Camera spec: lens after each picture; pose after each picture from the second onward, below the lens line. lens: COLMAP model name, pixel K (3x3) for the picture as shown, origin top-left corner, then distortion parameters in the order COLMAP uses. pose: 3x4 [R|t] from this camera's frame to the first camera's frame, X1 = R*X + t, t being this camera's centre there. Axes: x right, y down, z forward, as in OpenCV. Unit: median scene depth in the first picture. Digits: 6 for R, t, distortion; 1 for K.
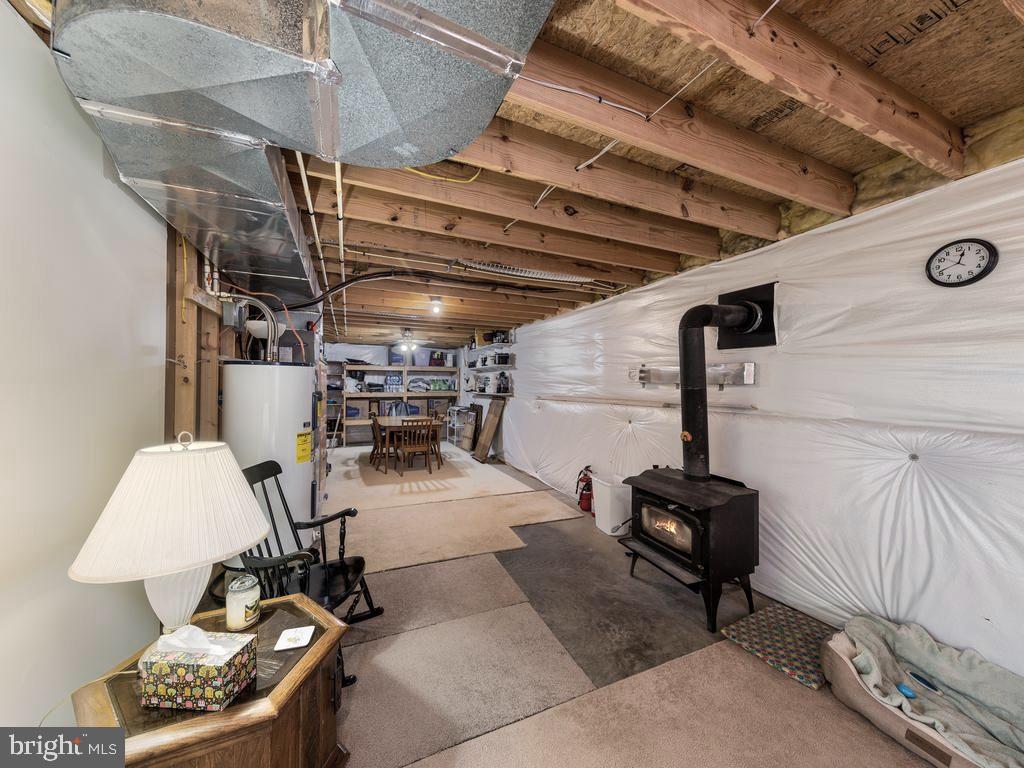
lens RADIAL K [[365.9, 0, 505.7], [0, 365.9, 387.9], [0, 0, 1]] dist [-0.000290, -0.000038]
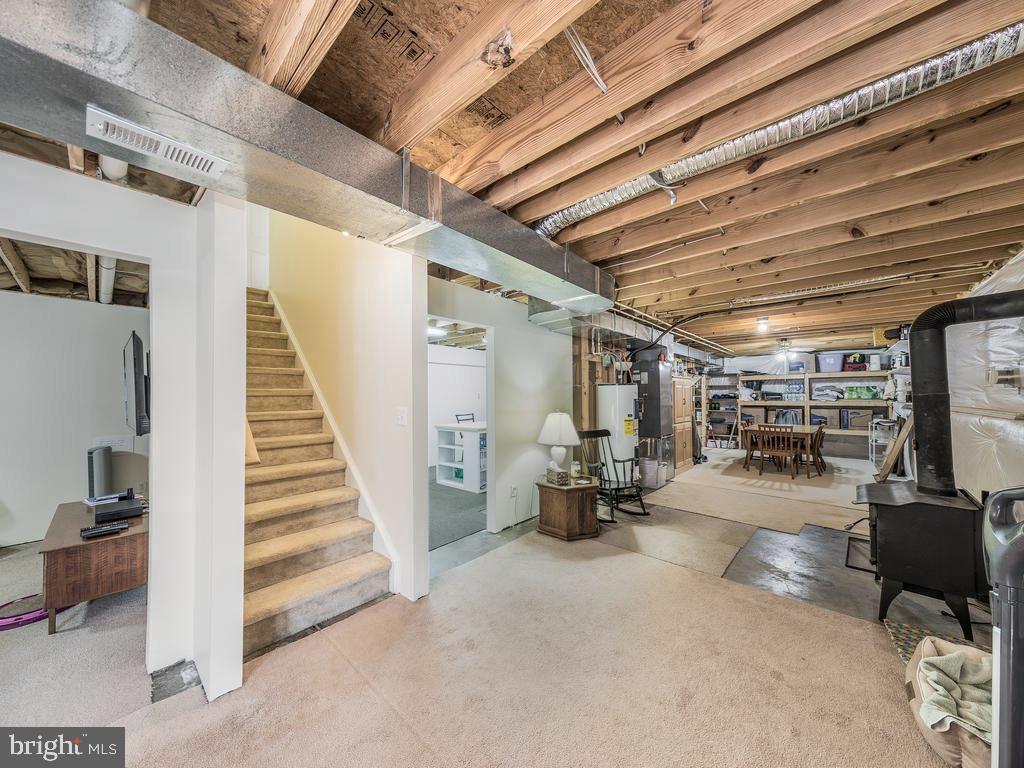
lens RADIAL K [[365.9, 0, 505.7], [0, 365.9, 387.9], [0, 0, 1]] dist [-0.000290, -0.000038]
pose [[0.417572, -0.025470, -0.908287, 0.273317], [0.002192, 0.999632, -0.027024, 0.001904], [0.908641, 0.009294, 0.417474, -0.117257]]
